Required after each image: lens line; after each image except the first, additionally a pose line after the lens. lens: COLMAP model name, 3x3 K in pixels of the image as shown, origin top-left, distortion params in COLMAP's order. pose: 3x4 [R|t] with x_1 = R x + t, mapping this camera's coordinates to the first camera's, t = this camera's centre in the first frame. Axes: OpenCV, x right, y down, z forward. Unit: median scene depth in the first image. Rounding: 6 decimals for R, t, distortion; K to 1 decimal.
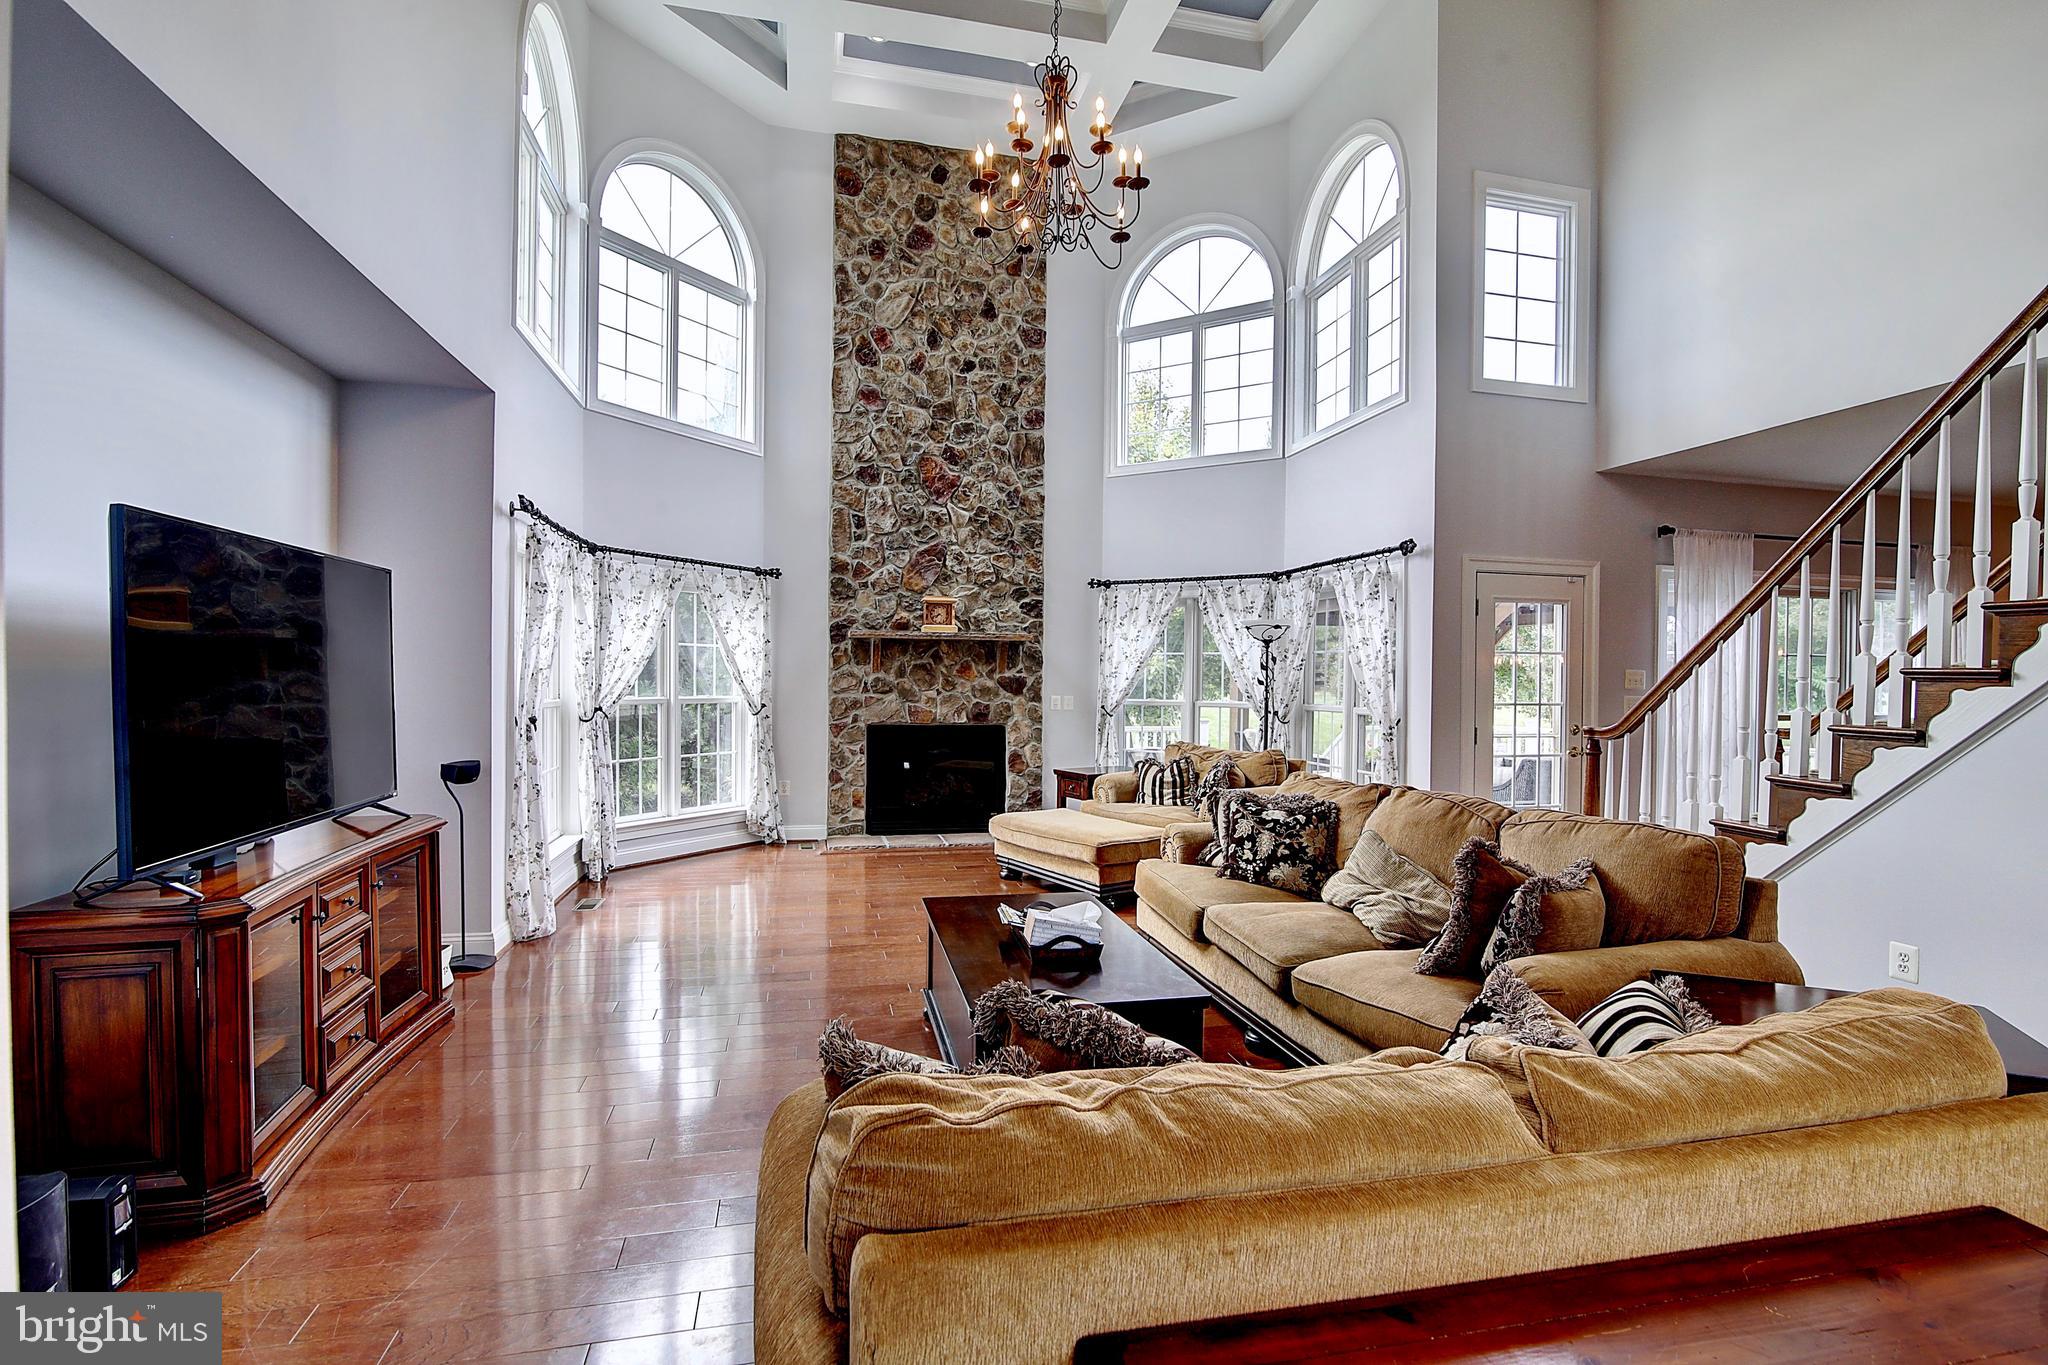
lens RADIAL K [[939.8, 0, 1022.6], [0, 939.8, 687.9], [0, 0, 1]] dist [-0.017763, -0.000733]
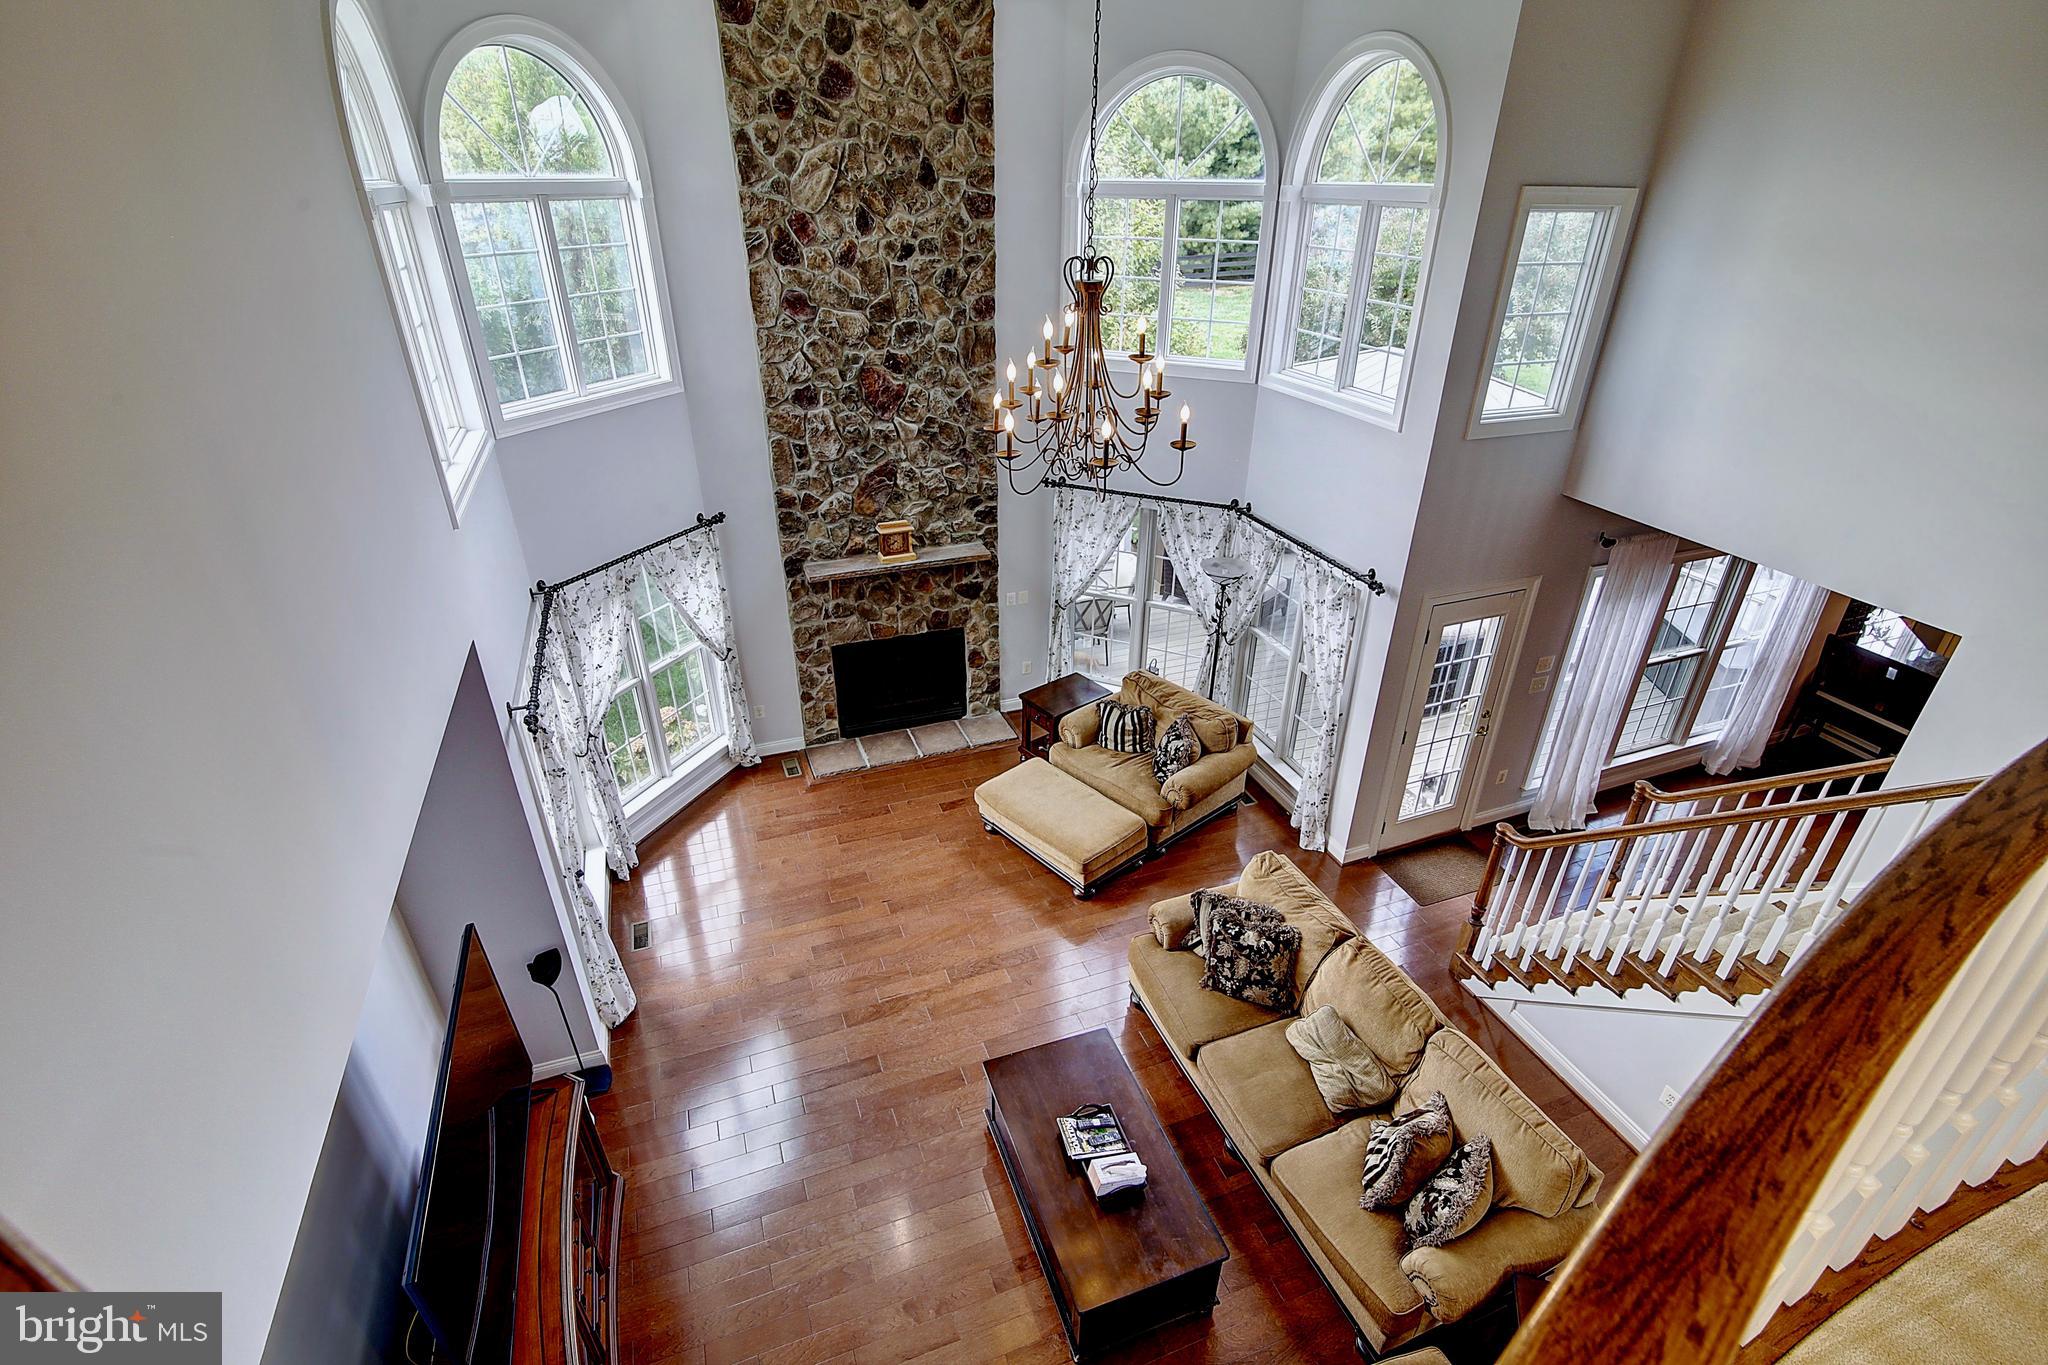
lens RADIAL K [[939.8, 0, 1022.6], [0, 939.8, 687.9], [0, 0, 1]] dist [-0.017763, -0.000733]
pose [[0.991110, -0.069318, 0.113560, -0.079177], [0.007618, 0.881718, 0.471716, -0.401871], [-0.132826, -0.466658, 0.874407, 0.059848]]
